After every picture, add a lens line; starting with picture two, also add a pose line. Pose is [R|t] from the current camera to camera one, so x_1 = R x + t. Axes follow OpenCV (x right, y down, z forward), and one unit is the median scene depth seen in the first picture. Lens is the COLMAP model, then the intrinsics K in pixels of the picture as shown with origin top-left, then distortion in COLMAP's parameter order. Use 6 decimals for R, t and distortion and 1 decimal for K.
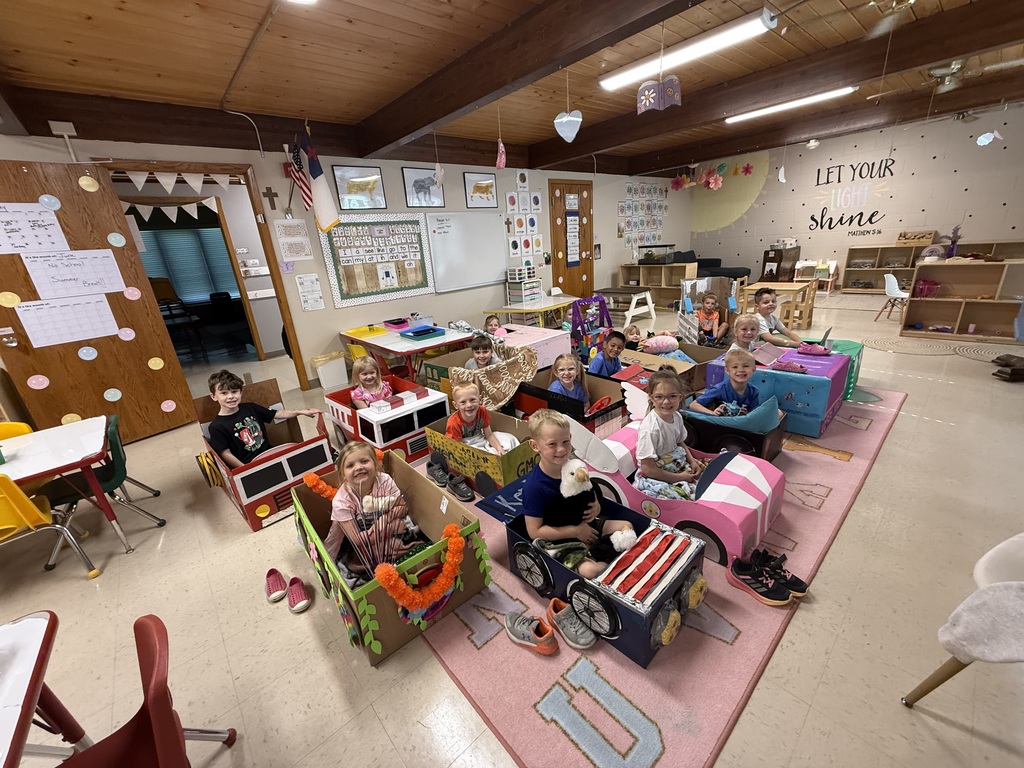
lens RADIAL K [[406.5, 0, 512.0], [0, 406.5, 384.0], [0, 0, 1]] dist [0.014466, 0.000173]
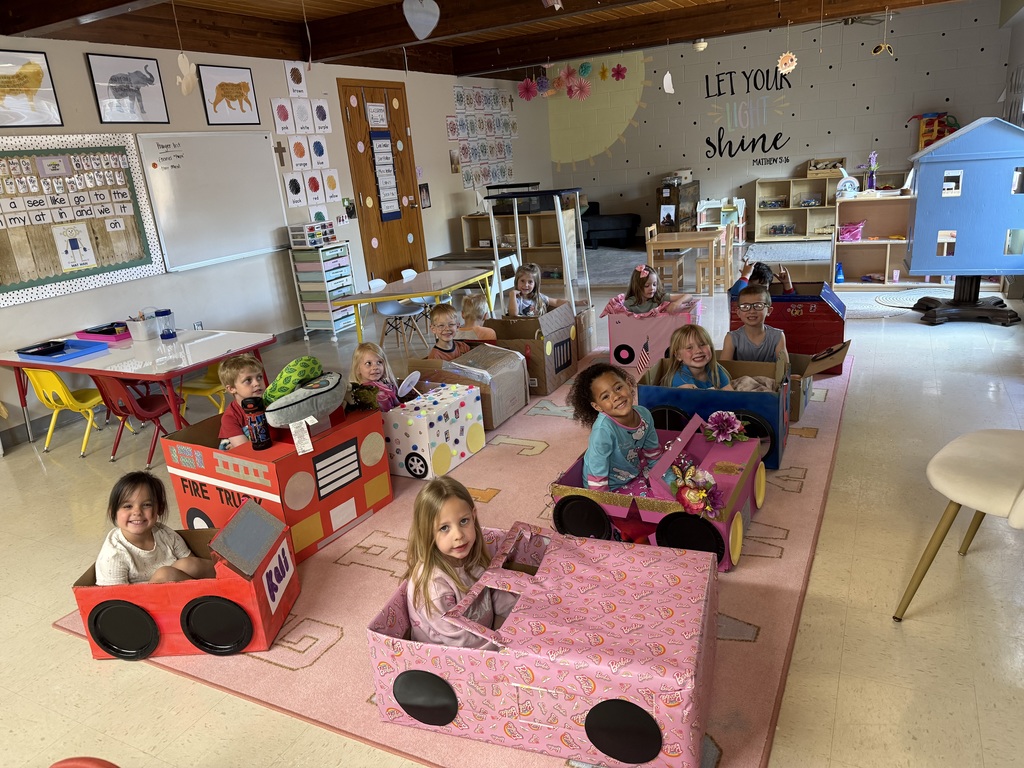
lens RADIAL K [[725.8, 0, 512.0], [0, 725.8, 384.0], [0, 0, 1]] dist [0.086014, -0.101815]
pose [[0.934298, -0.114574, 0.337580, -0.084236], [0.136199, 0.989833, -0.041001, 0.023912], [-0.329450, 0.084285, 0.940403, -0.068100]]
